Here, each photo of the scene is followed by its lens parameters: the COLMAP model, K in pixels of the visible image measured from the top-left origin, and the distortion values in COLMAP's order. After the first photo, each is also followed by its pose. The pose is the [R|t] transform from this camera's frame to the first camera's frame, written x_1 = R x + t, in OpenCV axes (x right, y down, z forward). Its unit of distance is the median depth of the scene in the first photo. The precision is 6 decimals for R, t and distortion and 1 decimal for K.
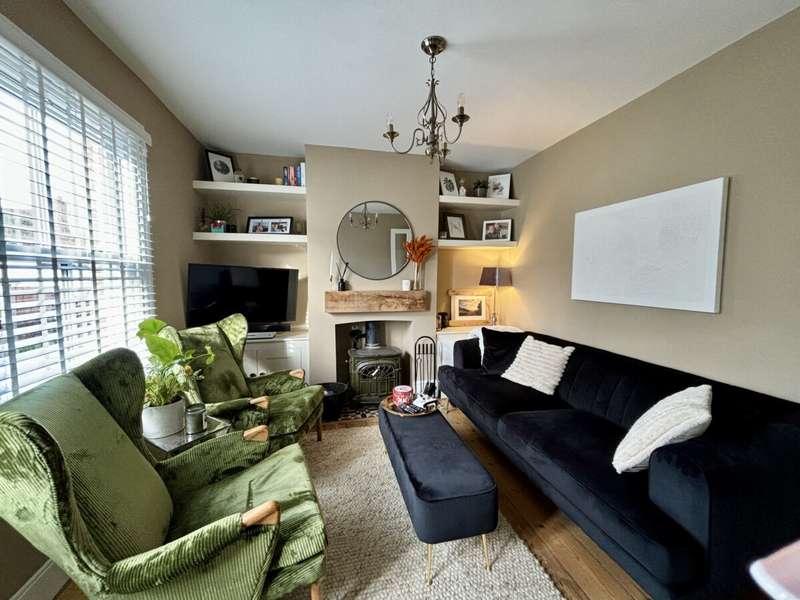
lens RADIAL K [[321.4, 0, 399.2], [0, 321.4, 299.9], [0, 0, 1]] dist [-0.000912, -0.000212]
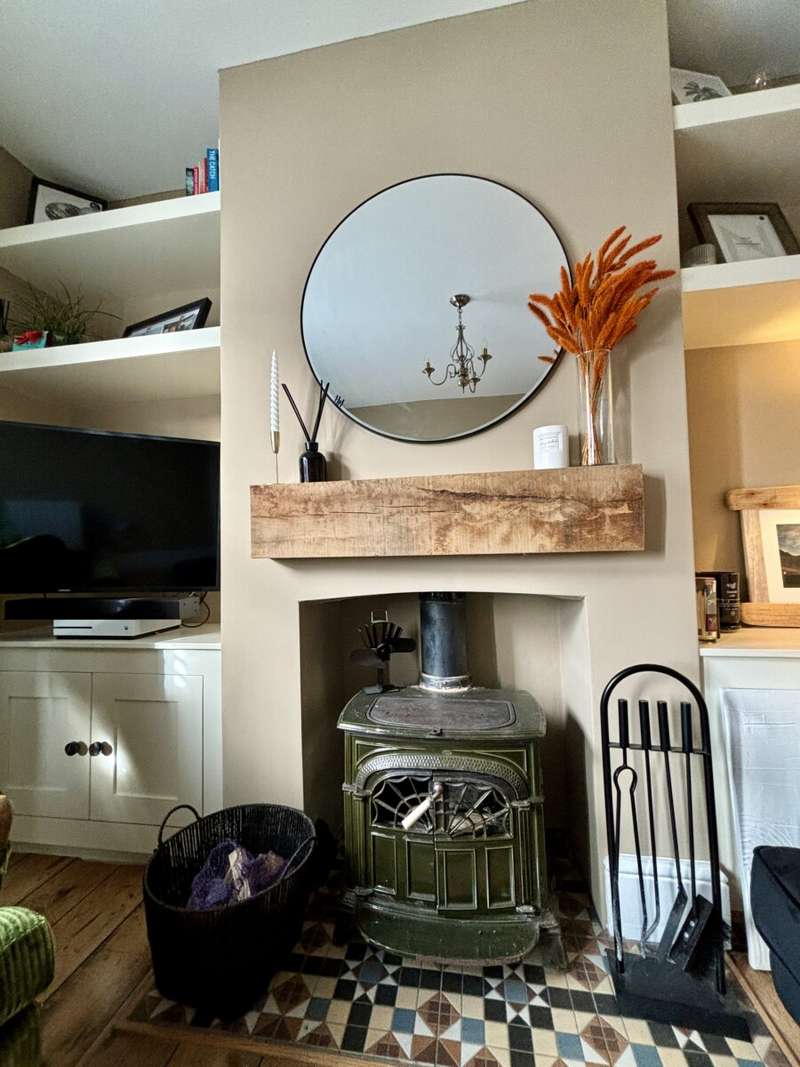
lens RADIAL K [[428.6, 0, 402.3], [0, 428.6, 529.7], [0, 0, 1]] dist [-0.000912, -0.000212]
pose [[0.920478, -0.047161, -0.387937, 0.042632], [-0.003689, 0.991599, -0.129300, 0.060038], [0.390776, 0.120449, 0.912571, 0.655738]]
